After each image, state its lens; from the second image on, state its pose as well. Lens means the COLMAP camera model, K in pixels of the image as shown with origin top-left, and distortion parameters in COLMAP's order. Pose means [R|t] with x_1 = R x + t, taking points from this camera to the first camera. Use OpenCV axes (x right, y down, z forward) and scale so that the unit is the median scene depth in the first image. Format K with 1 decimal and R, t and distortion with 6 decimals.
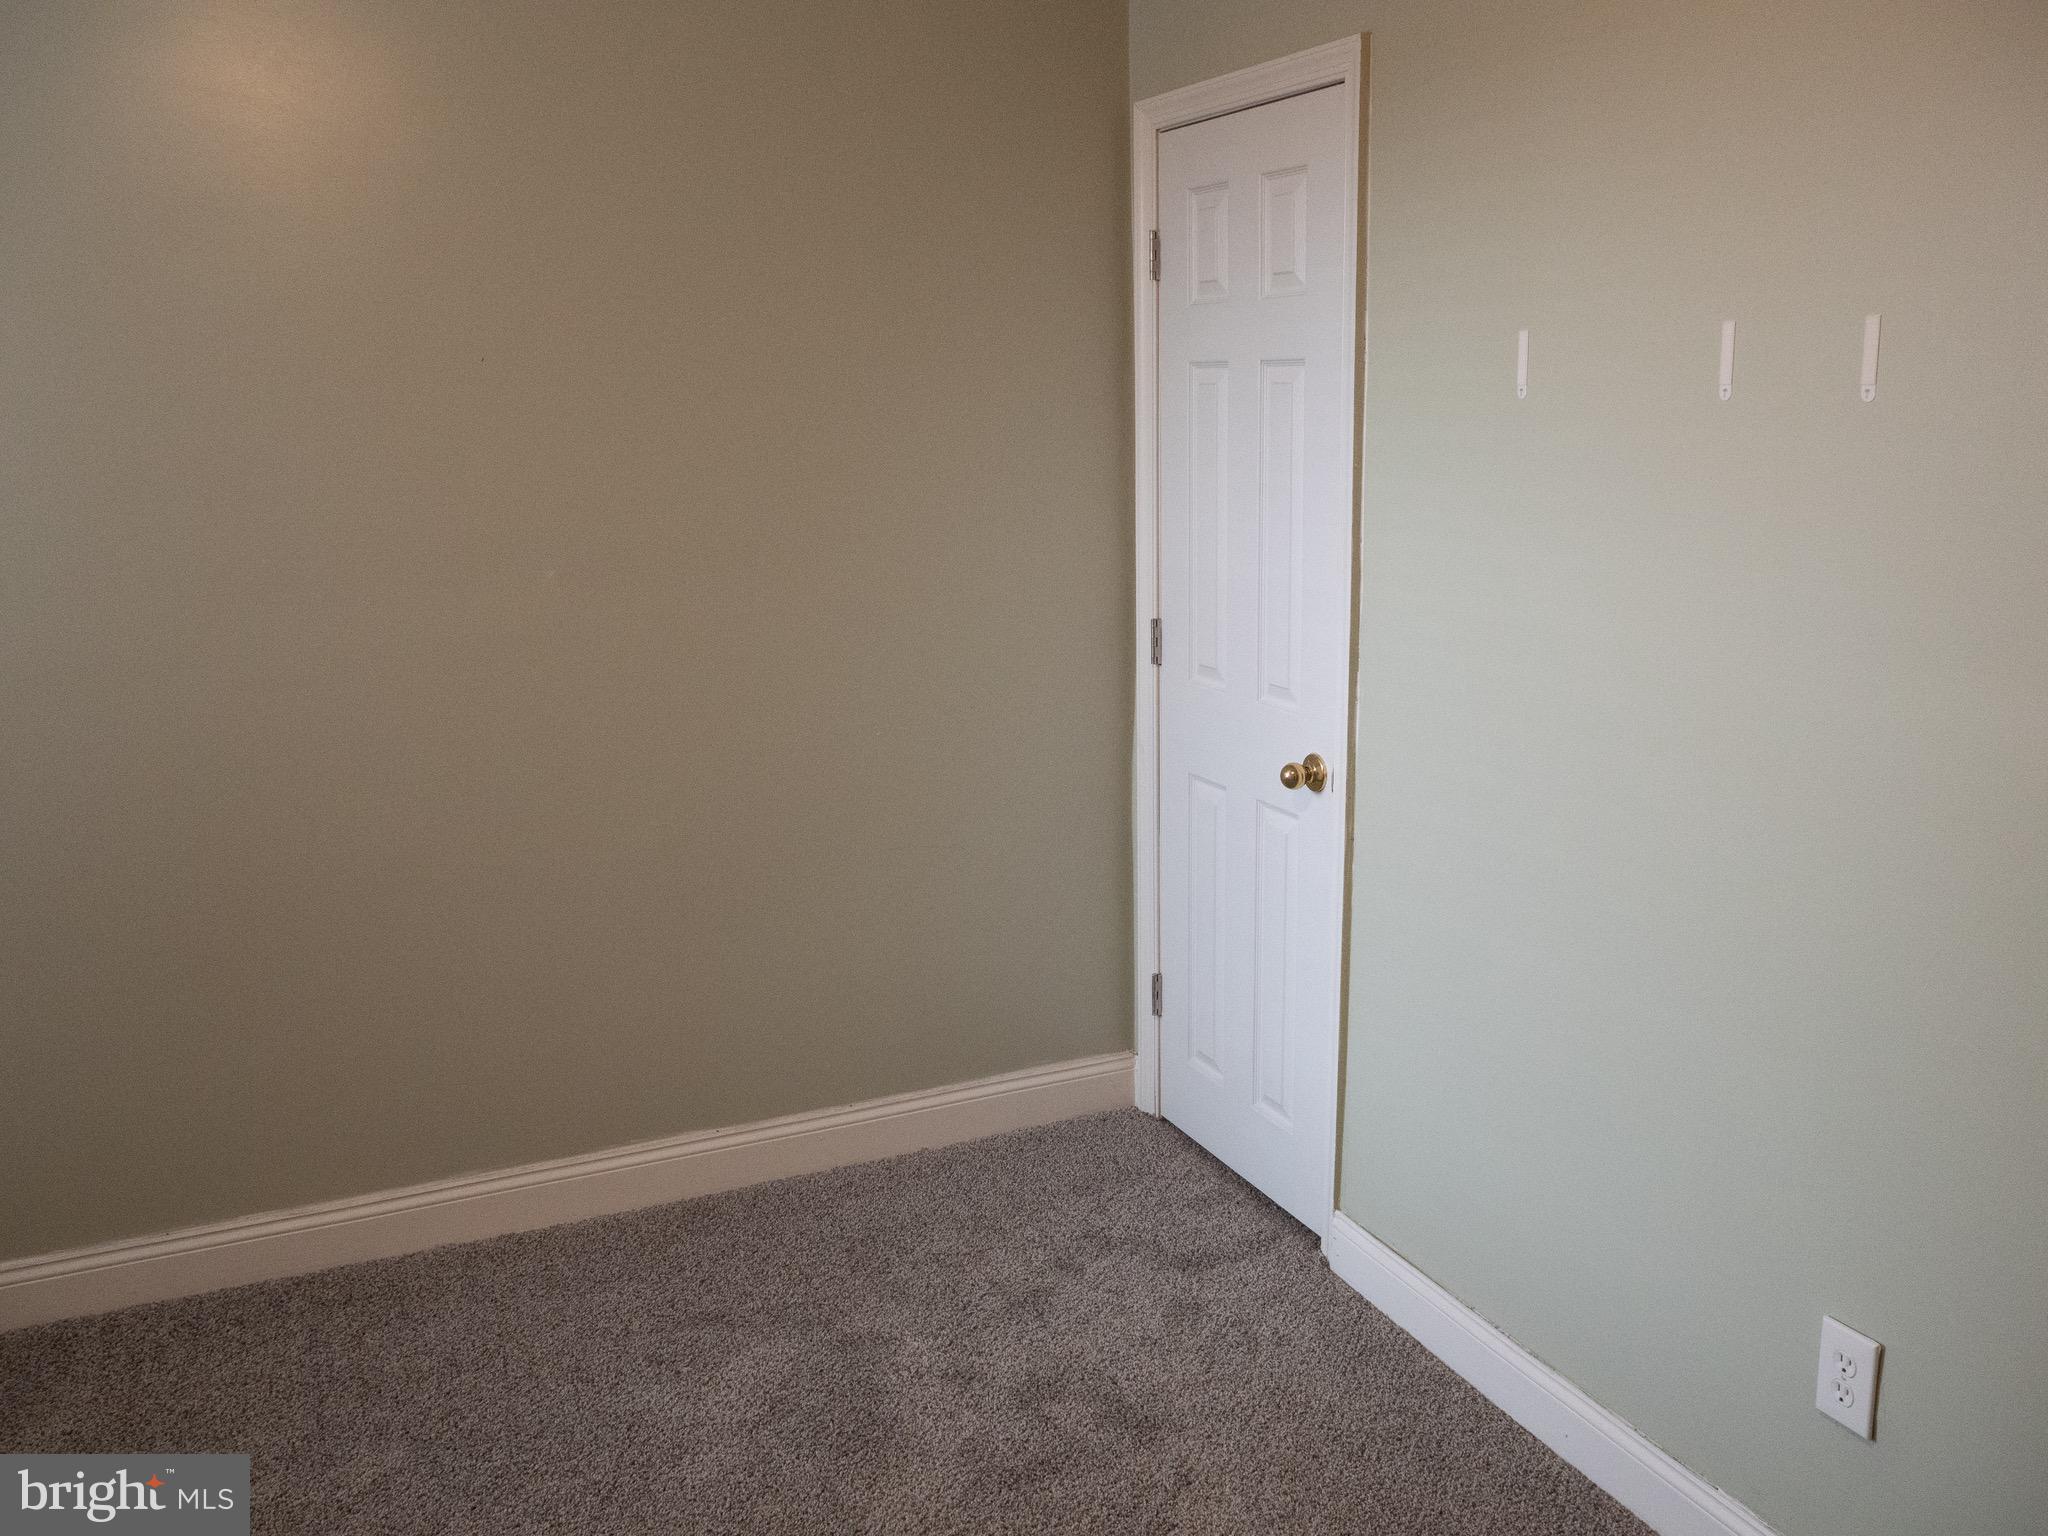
lens RADIAL K [[1713.7, 0, 1024.0], [0, 1713.7, 768.0], [0, 0, 1]] dist [-0.050227, 0.012897]
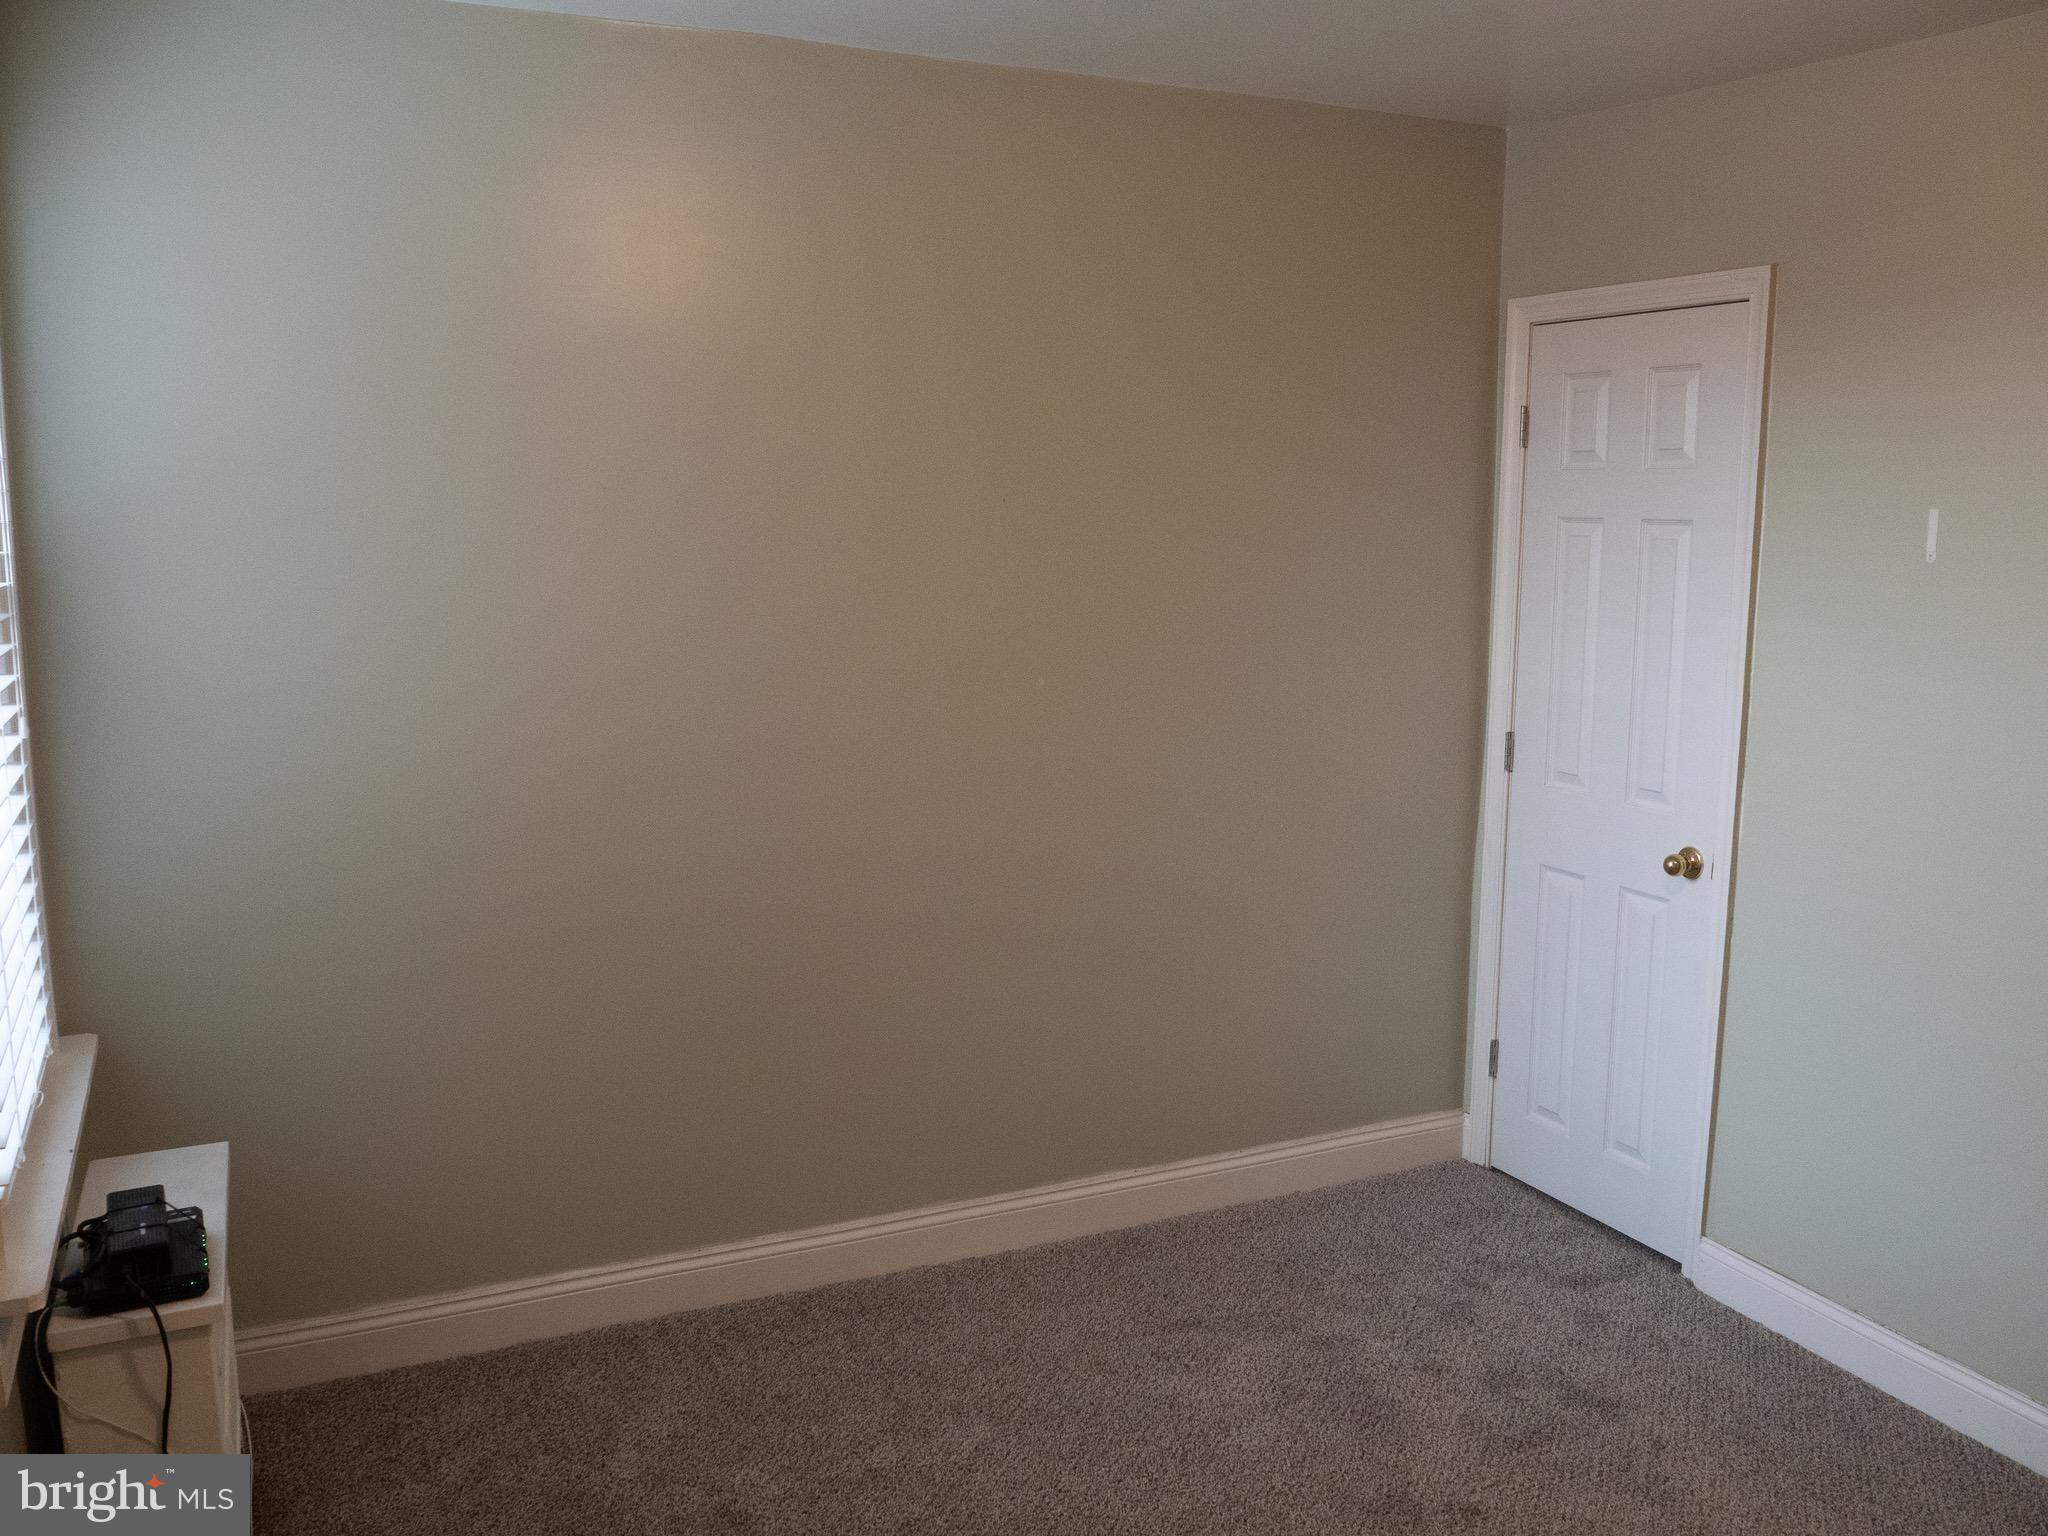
lens RADIAL K [[1722.1, 0, 1018.3], [0, 1722.1, 772.8], [0, 0, 1]] dist [-0.047414, 0.014729]
pose [[0.999434, 0.019921, 0.027113, -0.319644], [-0.018155, 0.997794, -0.063863, 0.023789], [-0.028325, 0.063335, 0.997590, -0.173221]]
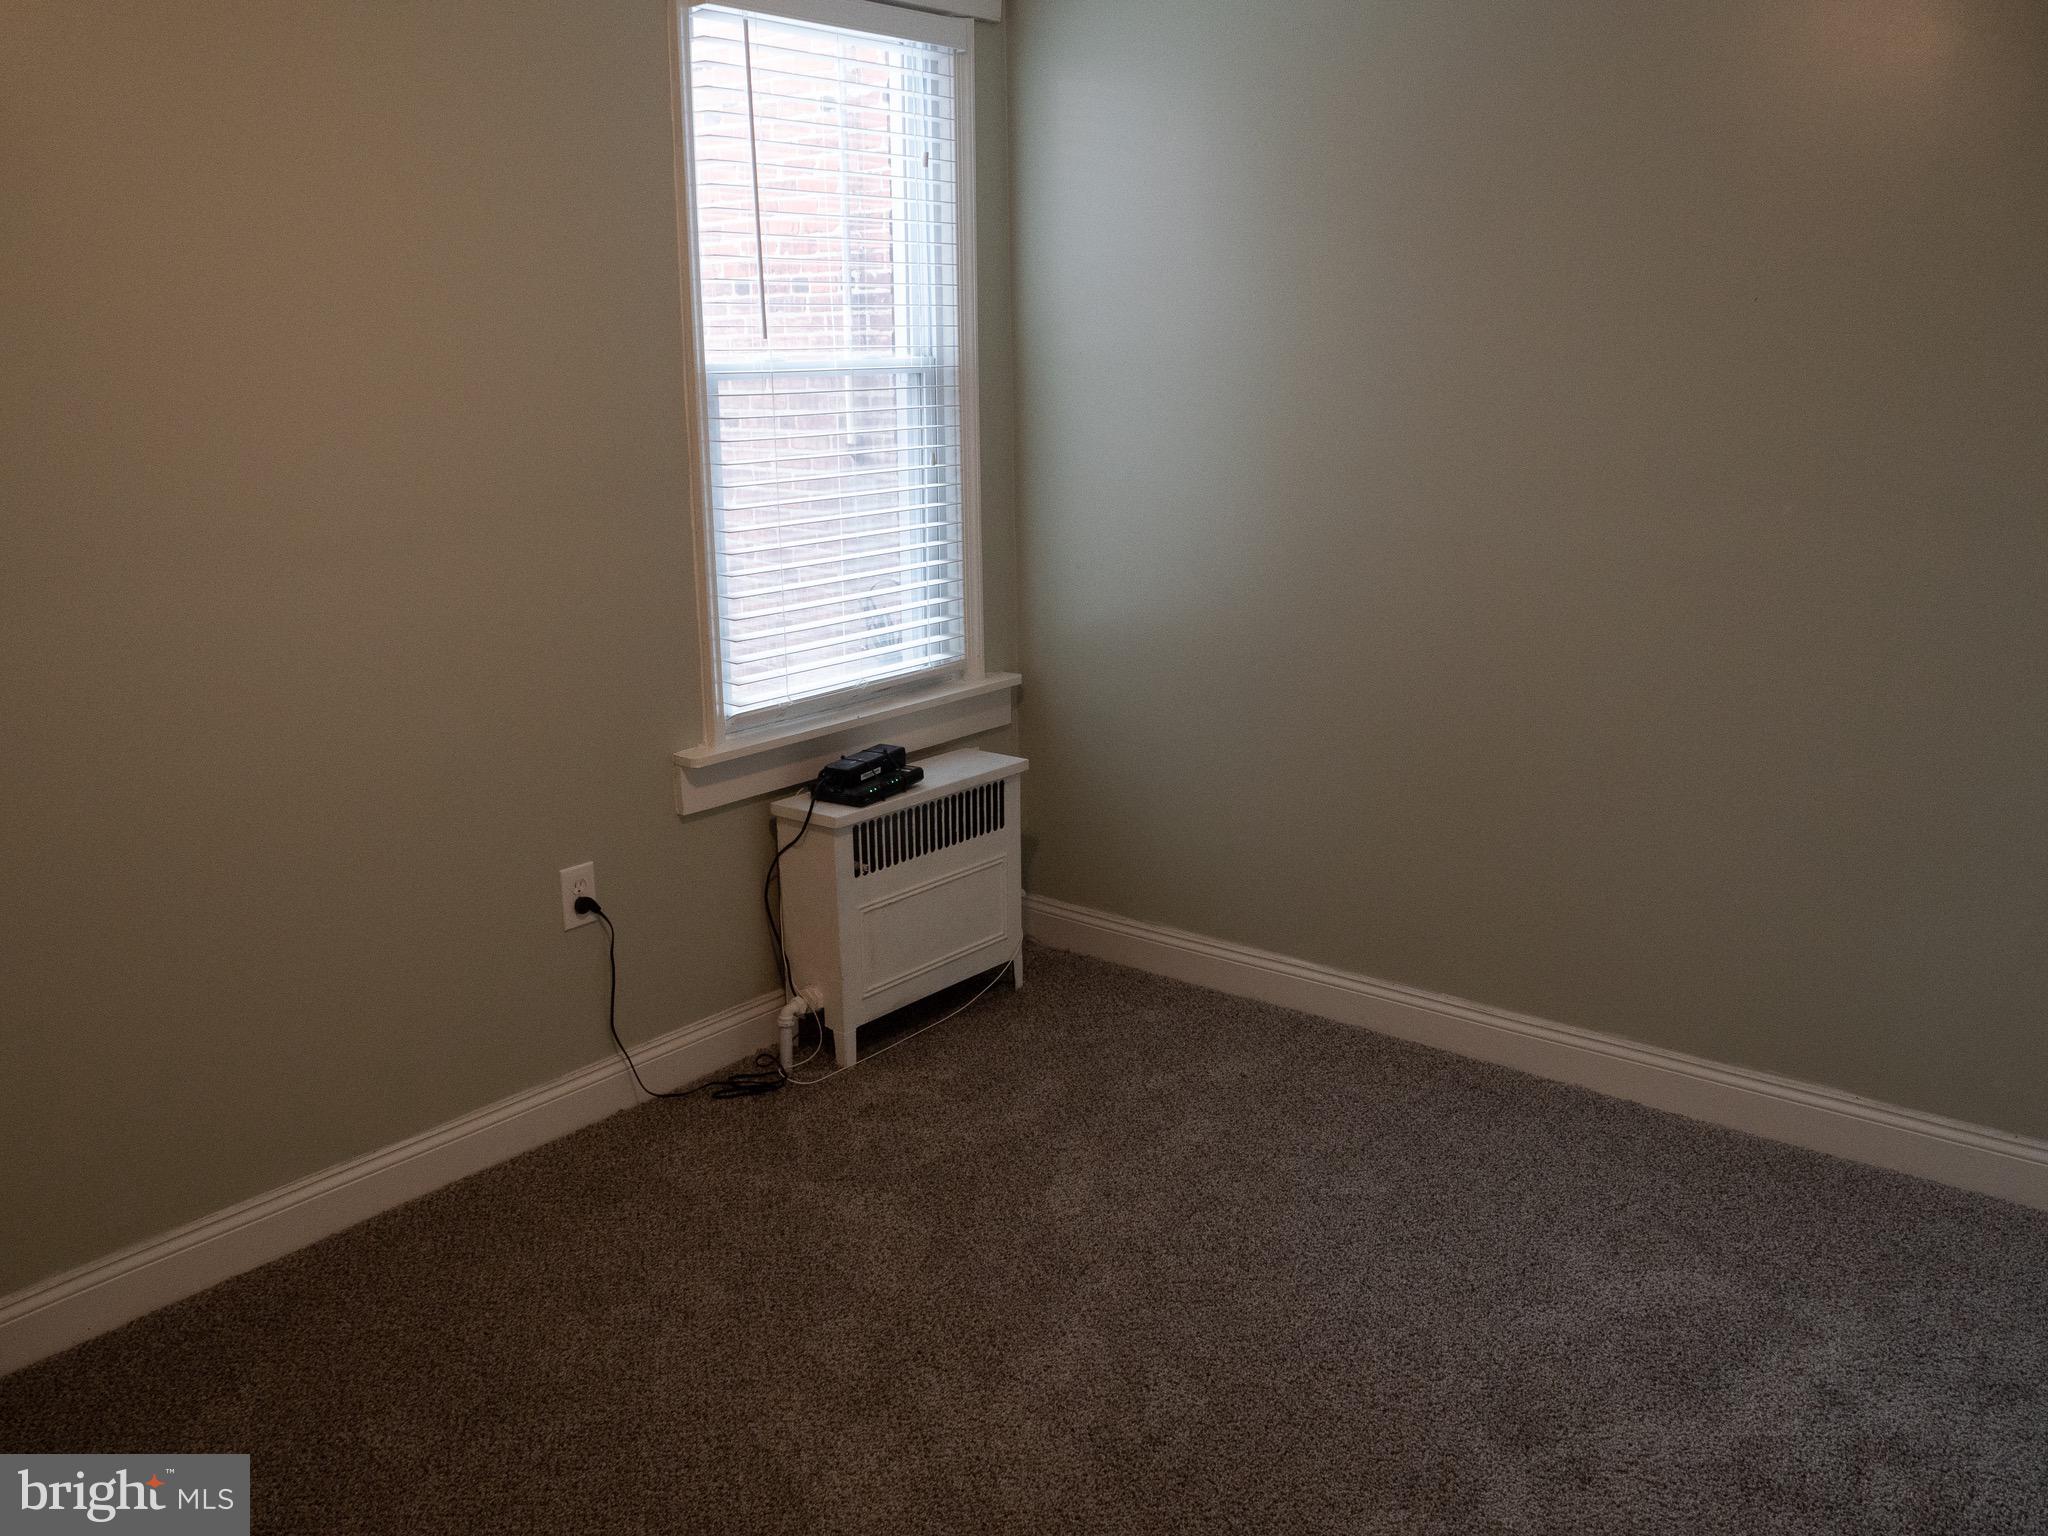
lens RADIAL K [[1722.1, 0, 1018.3], [0, 1722.1, 772.8], [0, 0, 1]] dist [-0.047414, 0.014729]
pose [[0.452467, 0.241765, -0.858384, 0.427089], [-0.185510, 0.967011, 0.174575, -0.051908], [0.872273, 0.080249, 0.482390, 0.106638]]
